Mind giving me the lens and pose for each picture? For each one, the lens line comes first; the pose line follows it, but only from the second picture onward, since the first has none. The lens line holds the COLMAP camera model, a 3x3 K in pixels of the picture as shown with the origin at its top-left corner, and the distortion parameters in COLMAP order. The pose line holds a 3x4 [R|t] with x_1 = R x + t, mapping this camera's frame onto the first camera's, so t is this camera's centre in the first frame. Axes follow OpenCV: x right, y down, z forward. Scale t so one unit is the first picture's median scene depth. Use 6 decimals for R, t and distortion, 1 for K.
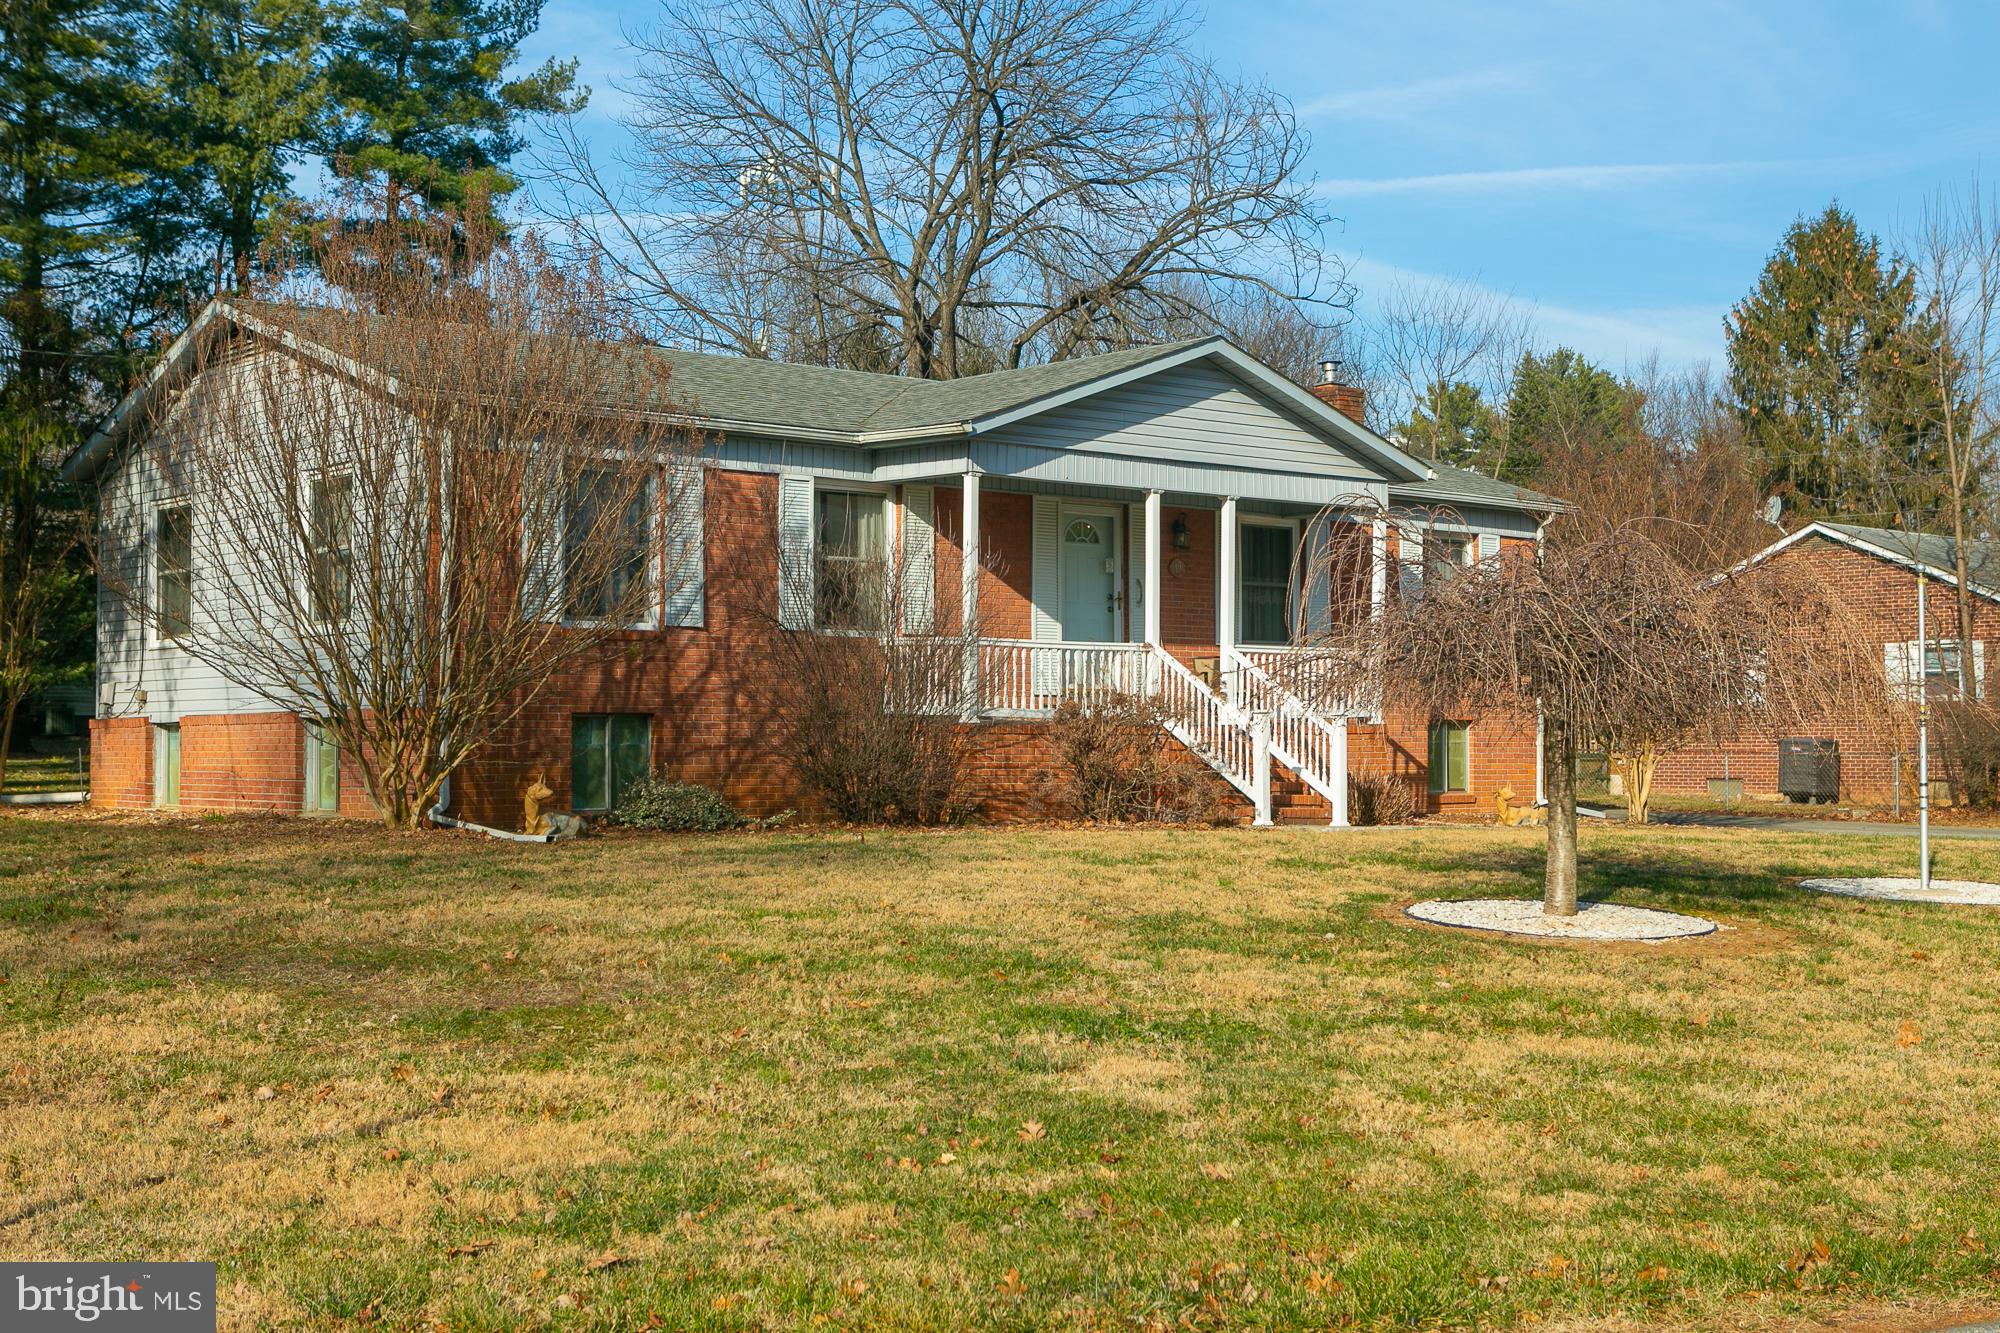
lens RADIAL K [[2394.3, 0, 1000.0], [0, 2394.3, 666.5], [0, 0, 1]] dist [-0.018762, -0.015604]
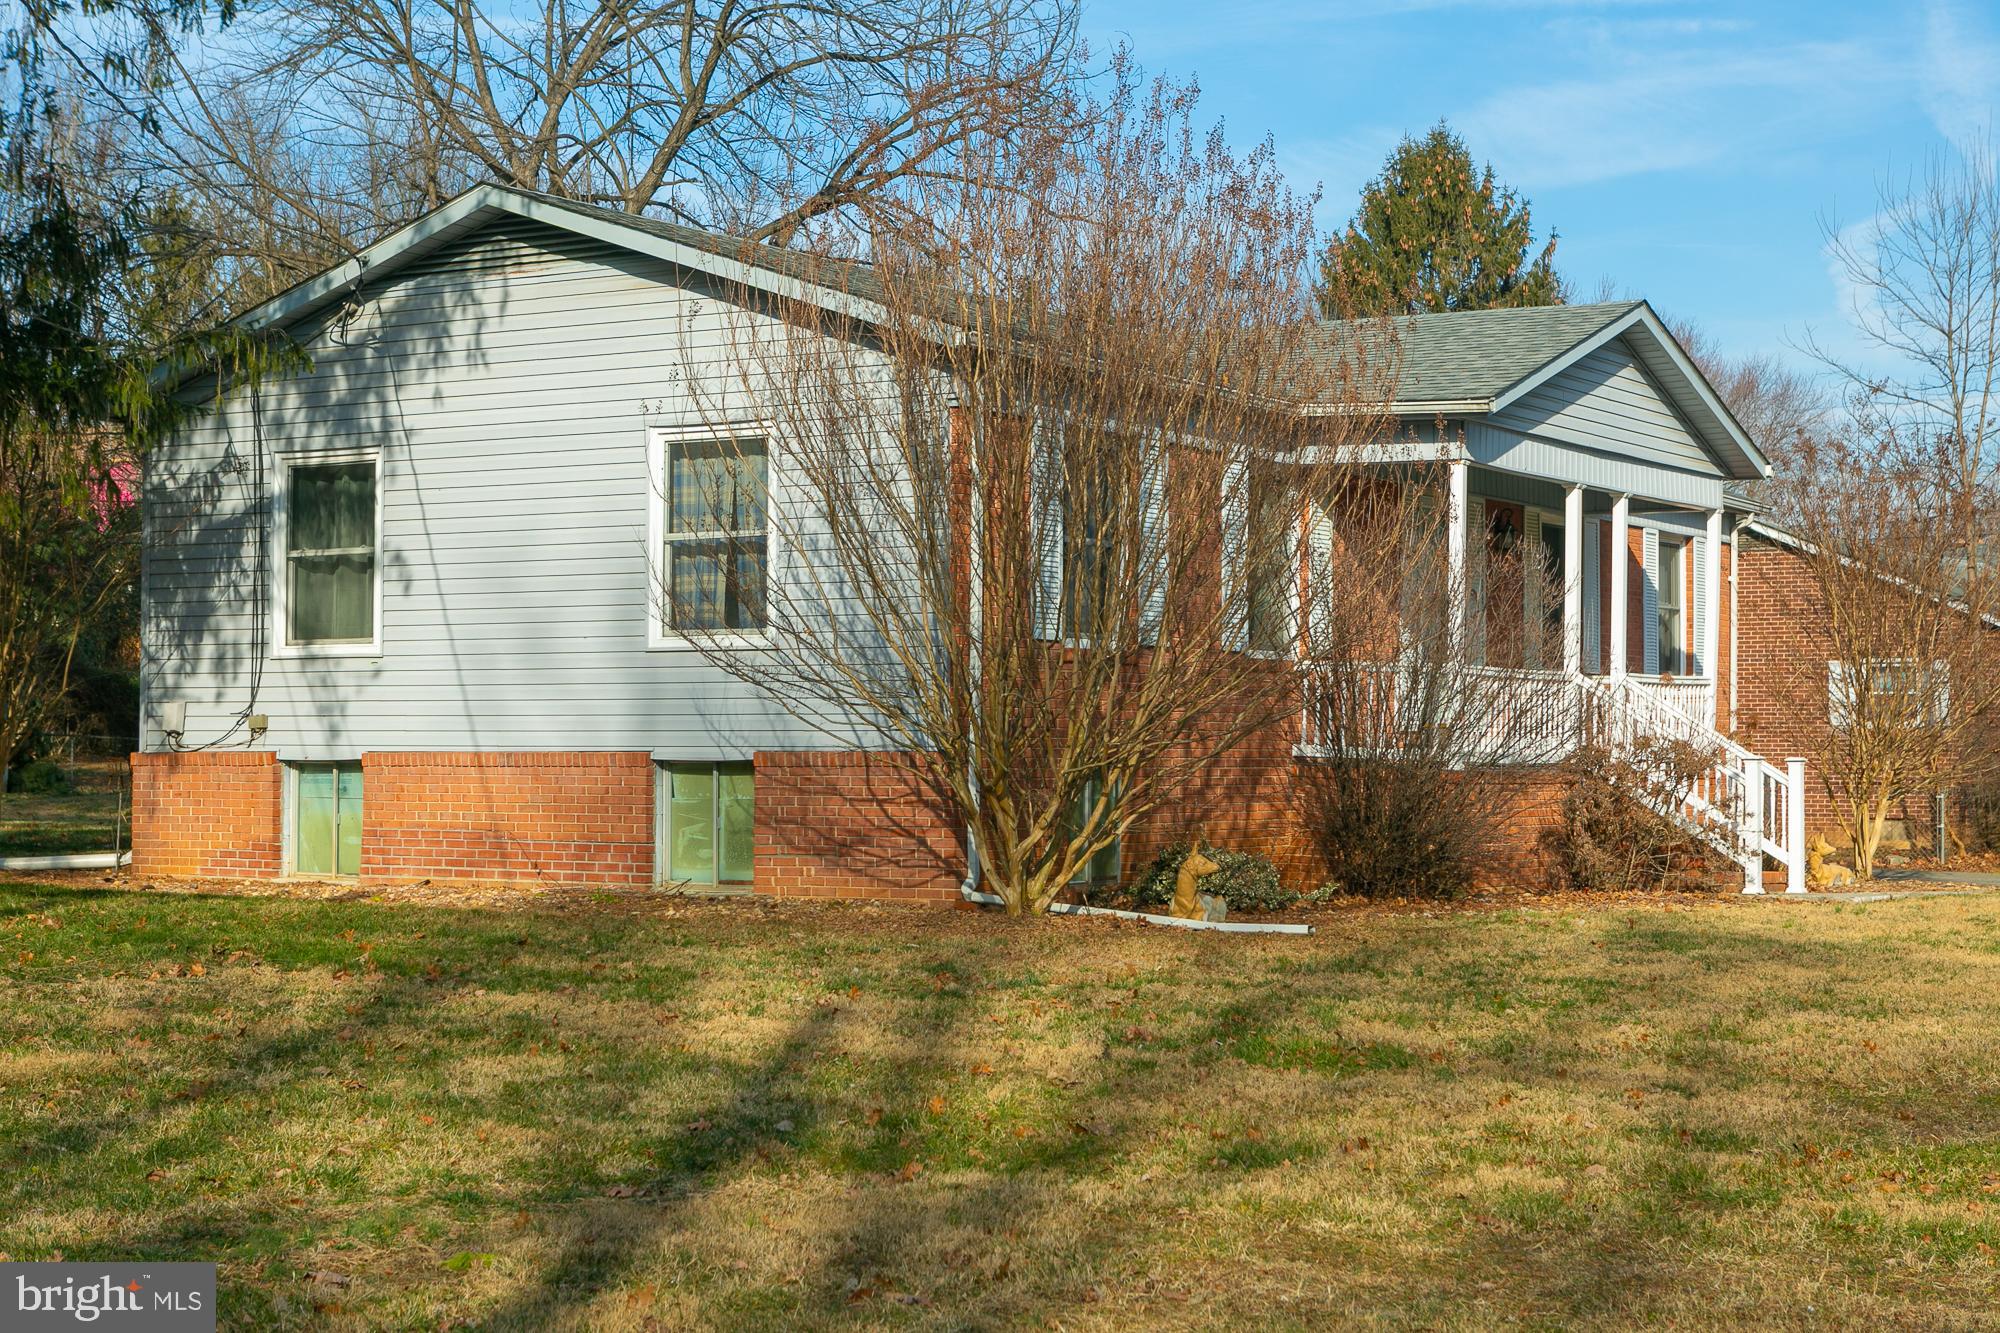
lens RADIAL K [[3023.7, 0, 1000.0], [0, 3023.7, 666.5], [0, 0, 1]] dist [-0.045410, 0.015242]
pose [[0.957581, 0.014866, 0.287779, -0.408808], [-0.016541, 0.999857, 0.003388, -0.011376], [-0.287688, -0.008004, 0.957691, 0.063471]]
